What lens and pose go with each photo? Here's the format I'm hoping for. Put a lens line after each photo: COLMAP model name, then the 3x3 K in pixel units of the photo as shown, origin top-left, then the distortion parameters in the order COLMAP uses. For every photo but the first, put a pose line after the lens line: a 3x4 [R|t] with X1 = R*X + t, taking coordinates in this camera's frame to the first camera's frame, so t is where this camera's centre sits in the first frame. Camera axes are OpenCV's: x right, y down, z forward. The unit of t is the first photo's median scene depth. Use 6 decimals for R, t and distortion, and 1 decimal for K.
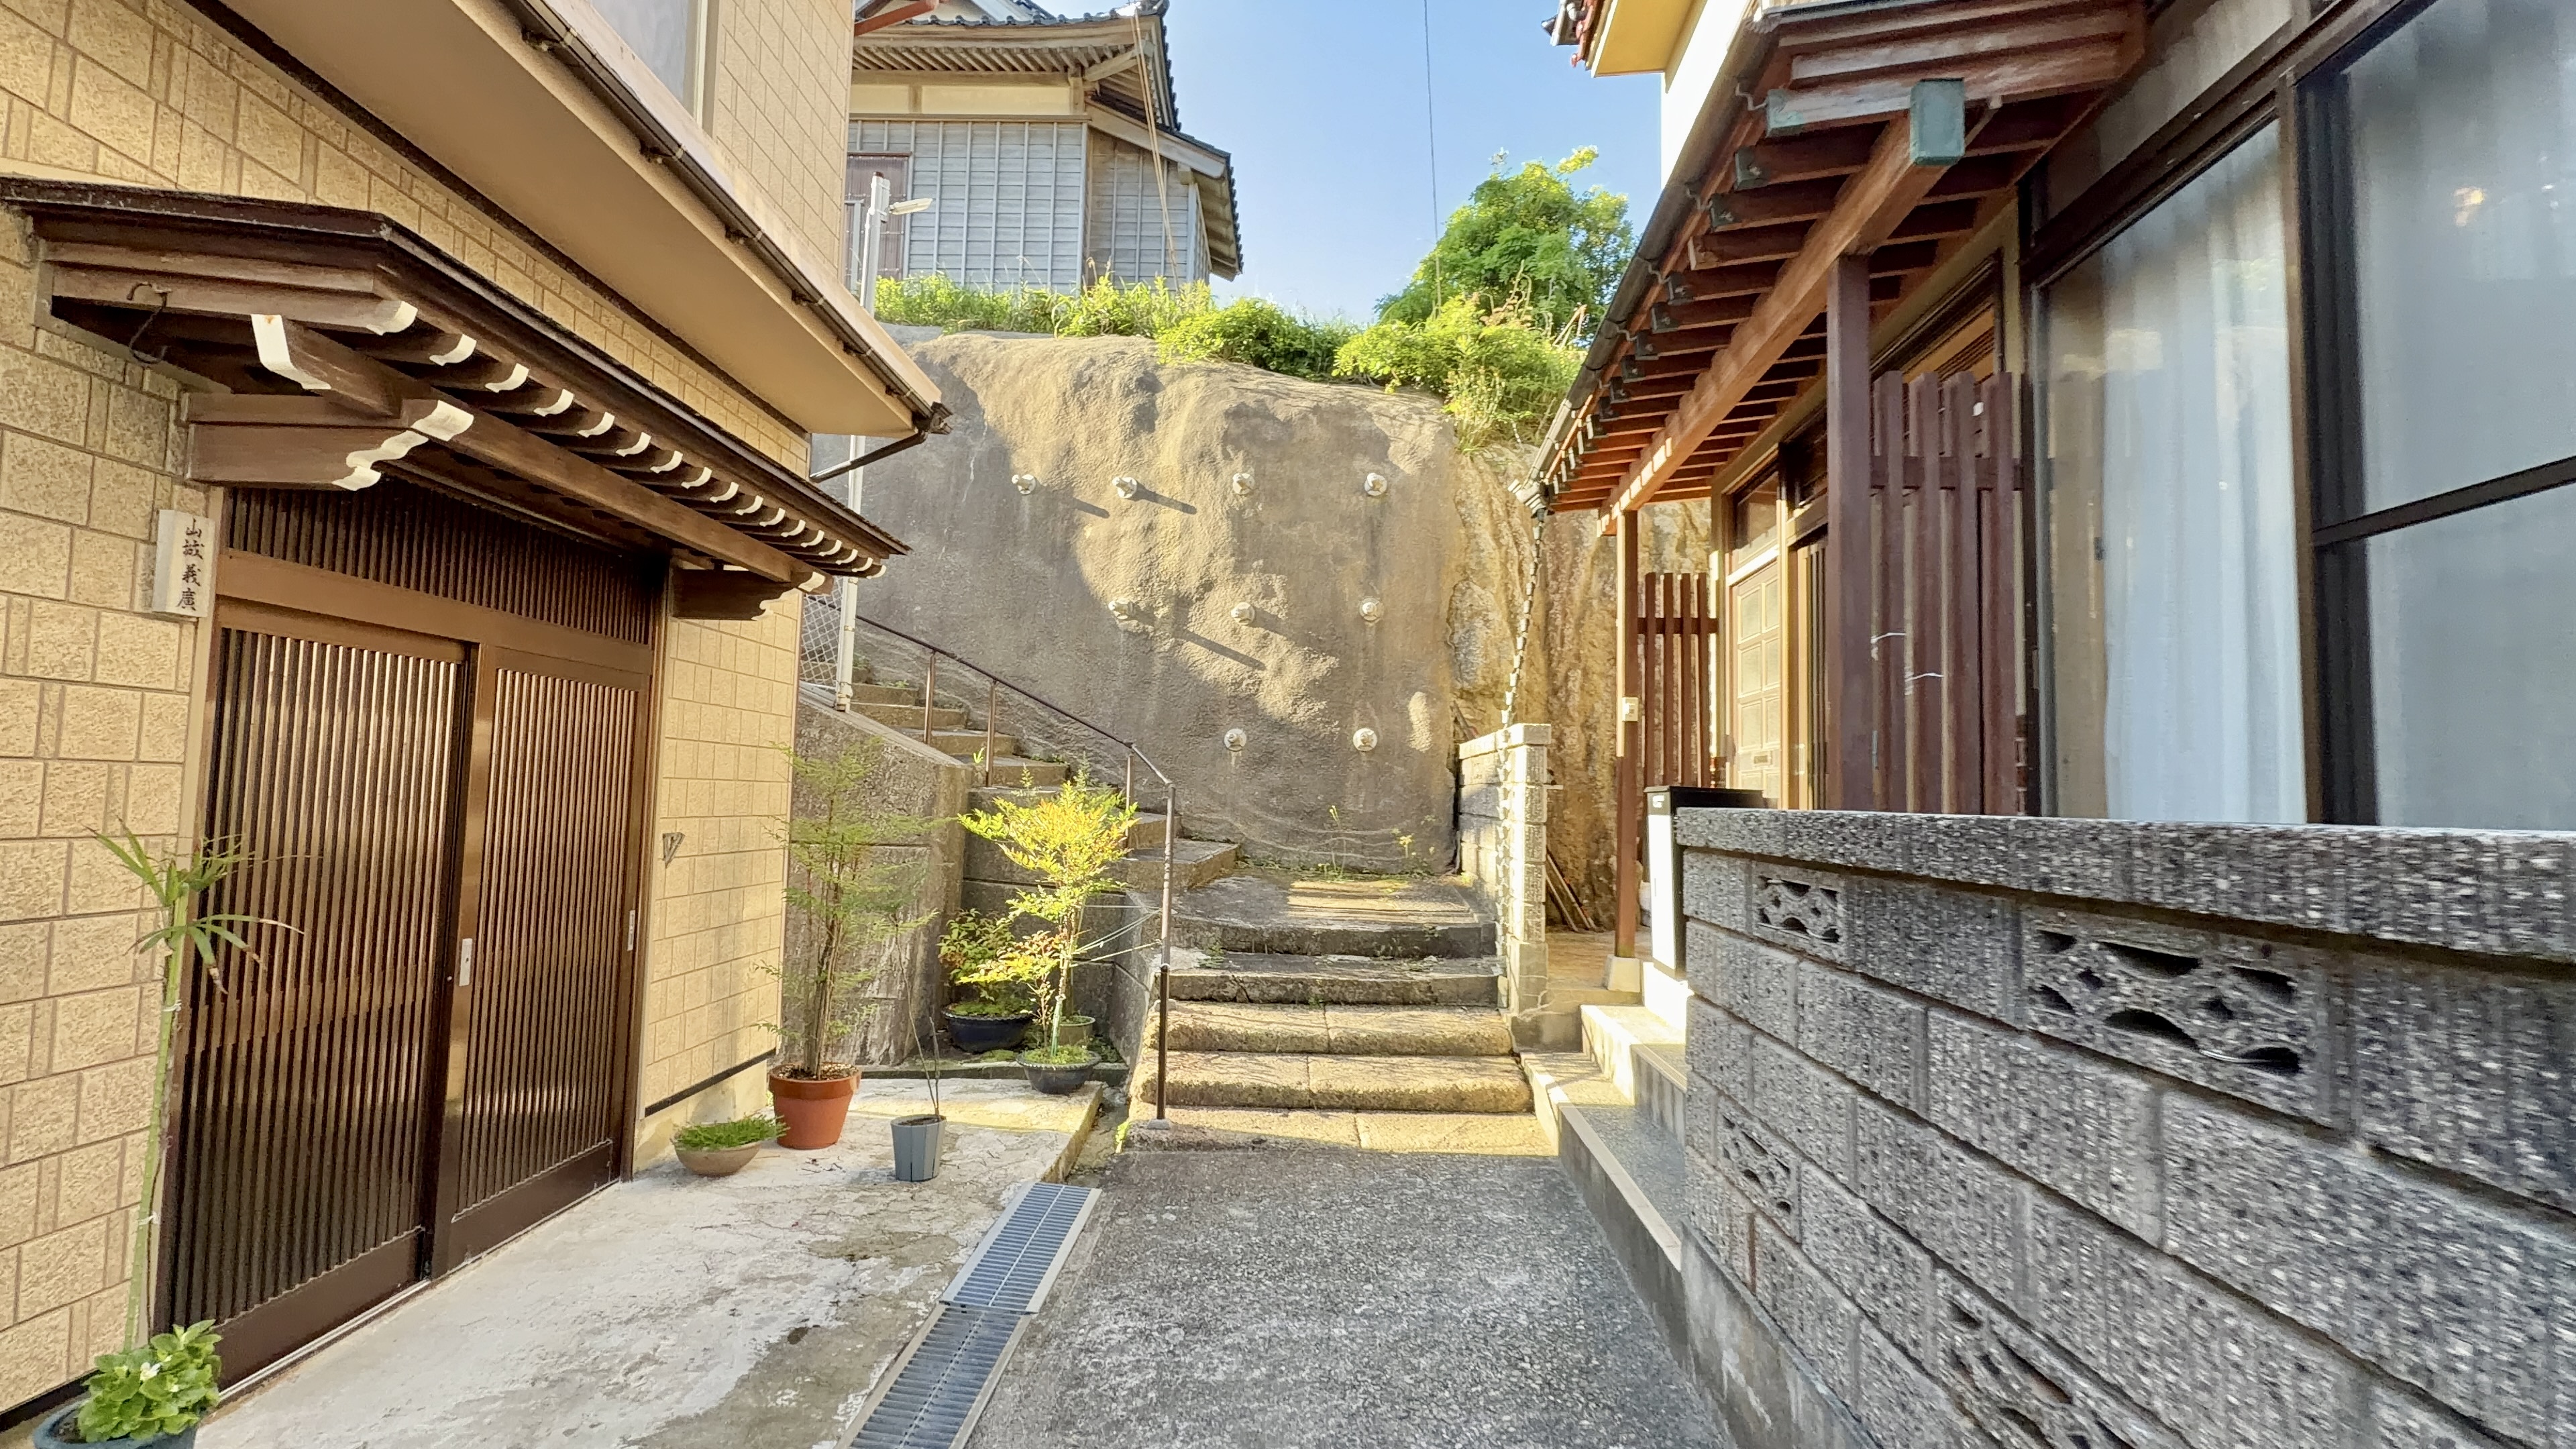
lens RADIAL K [[1116.3, 0, 1291.2], [0, 1116.3, 717.6], [0, 0, 1]] dist [0.012263, 0.000553]
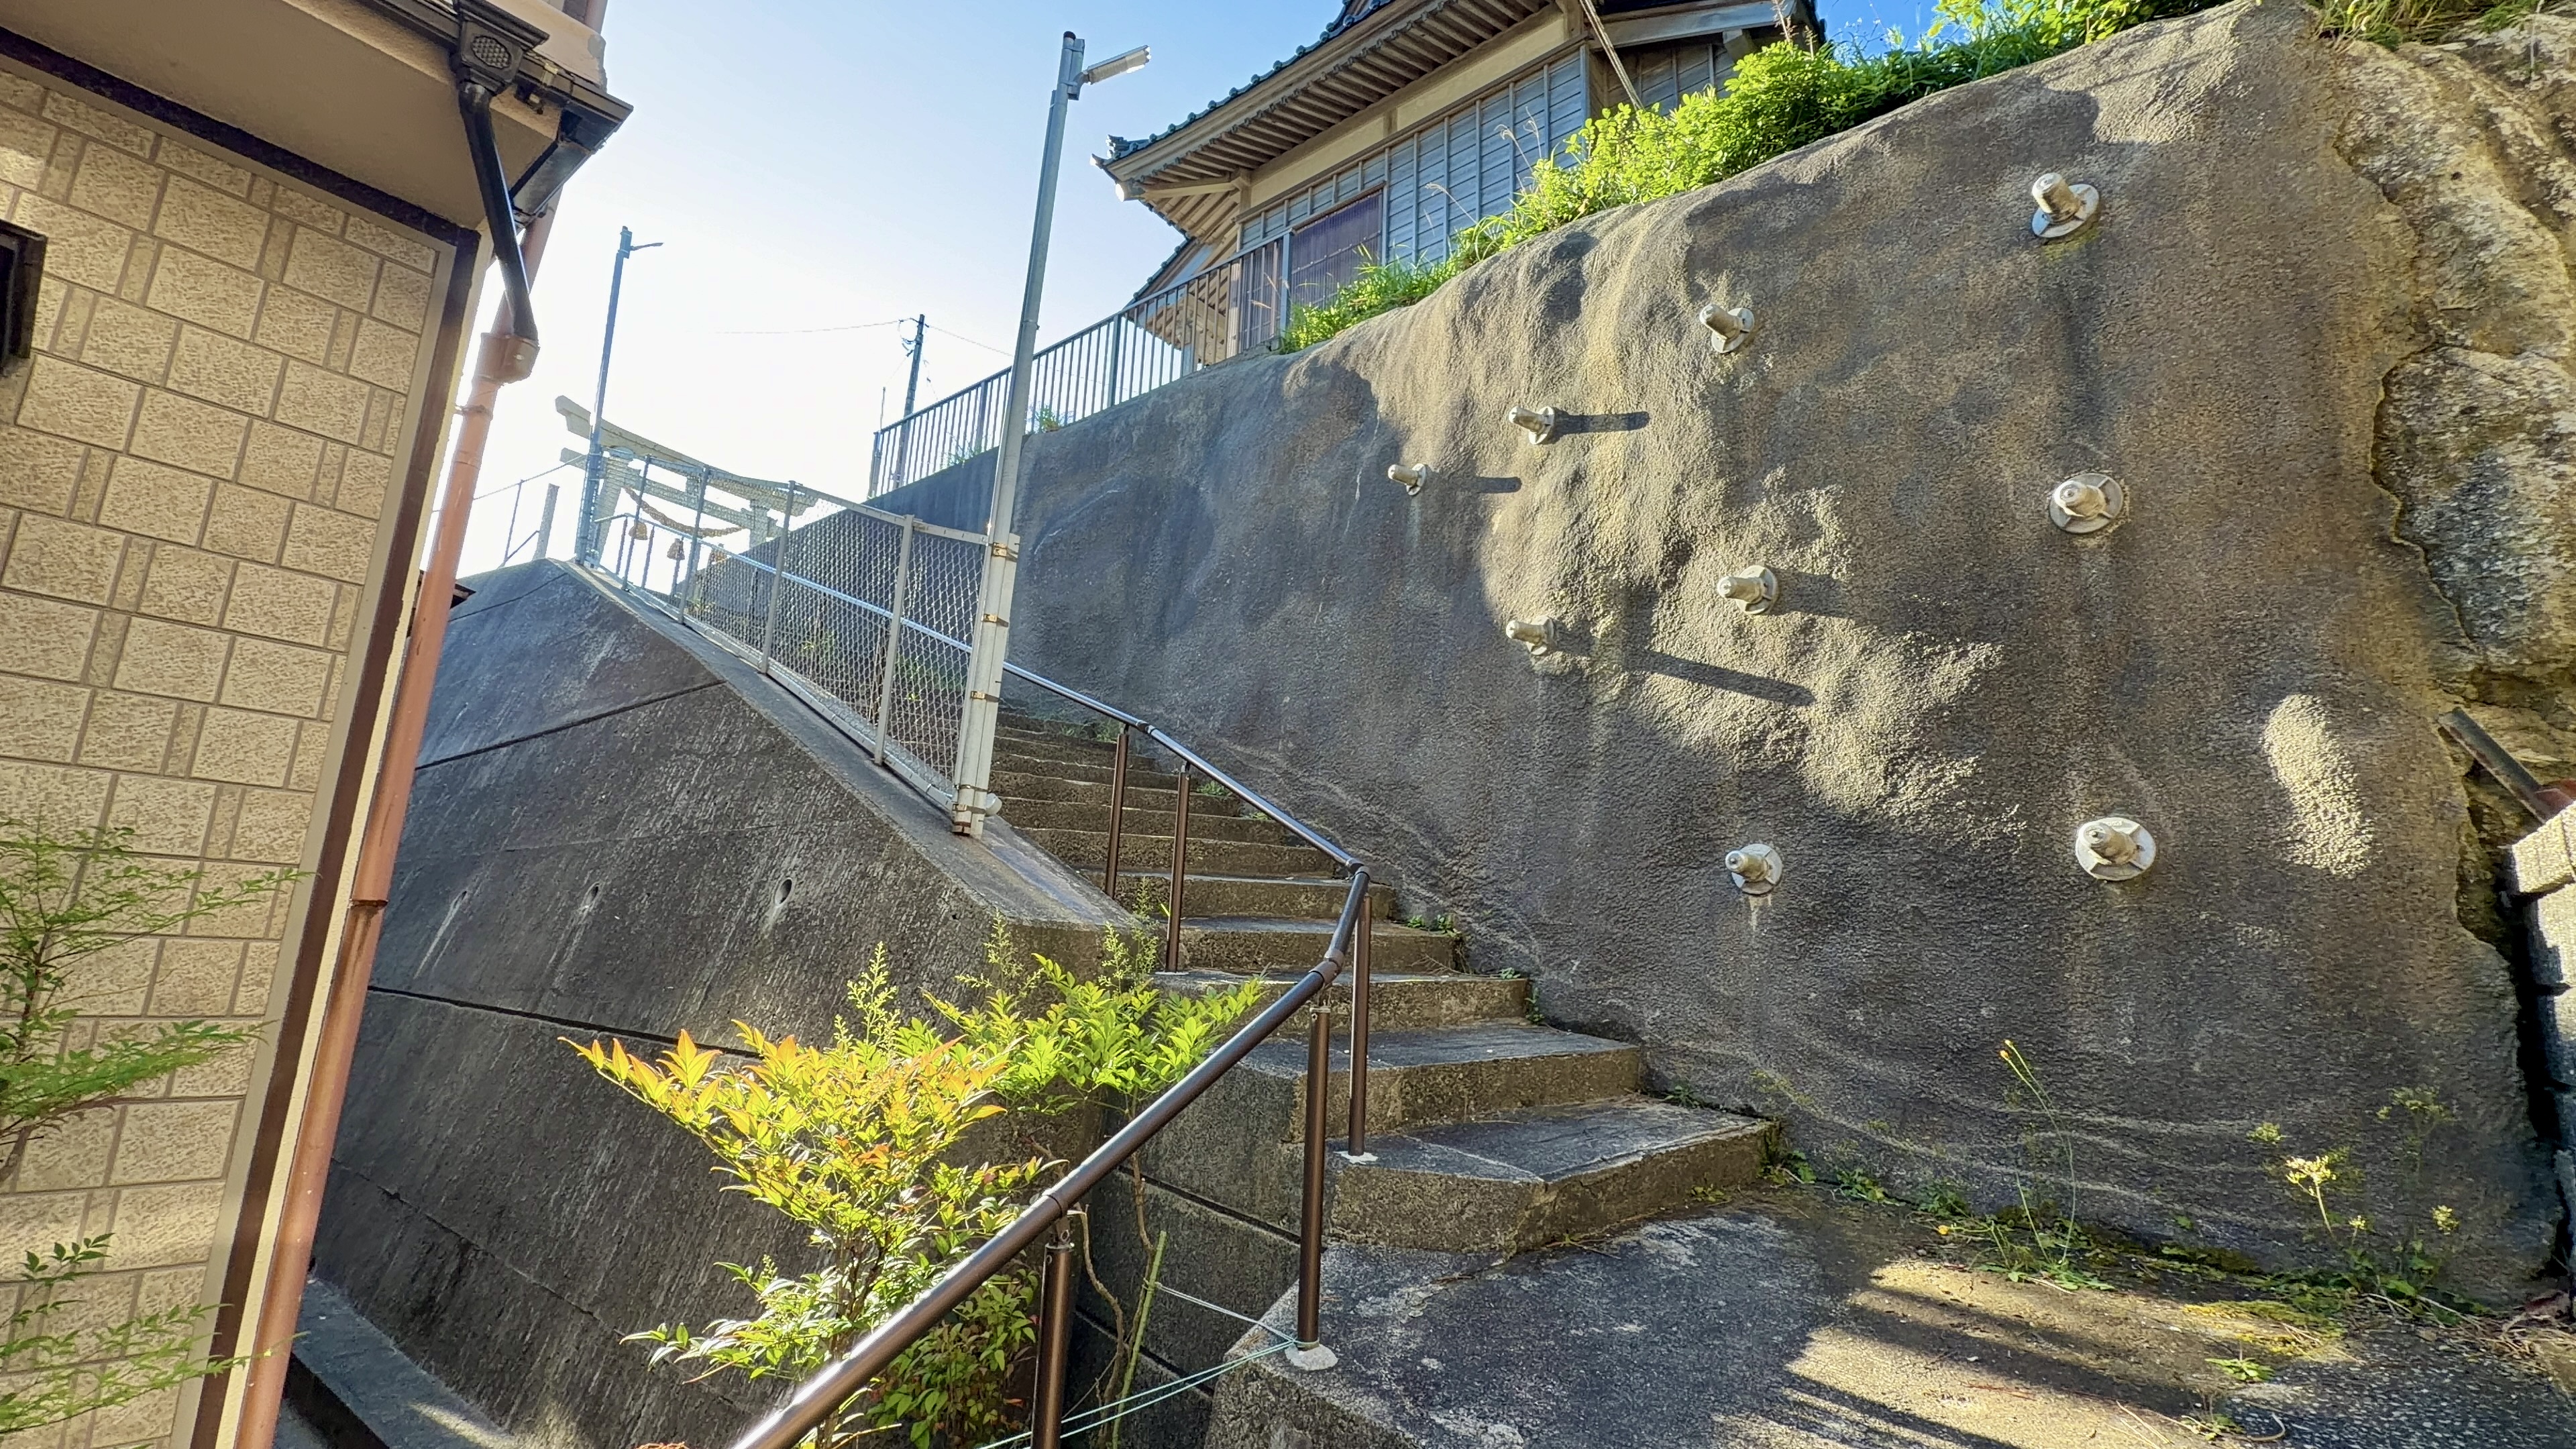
lens RADIAL K [[1116.3, 0, 1291.2], [0, 1116.3, 717.6], [0, 0, 1]] dist [0.012263, 0.000553]
pose [[0.773807, -0.129668, -0.620007, 0.087768], [0.024398, 0.984198, -0.175383, 0.033894], [0.632951, 0.120586, 0.764743, 0.537226]]
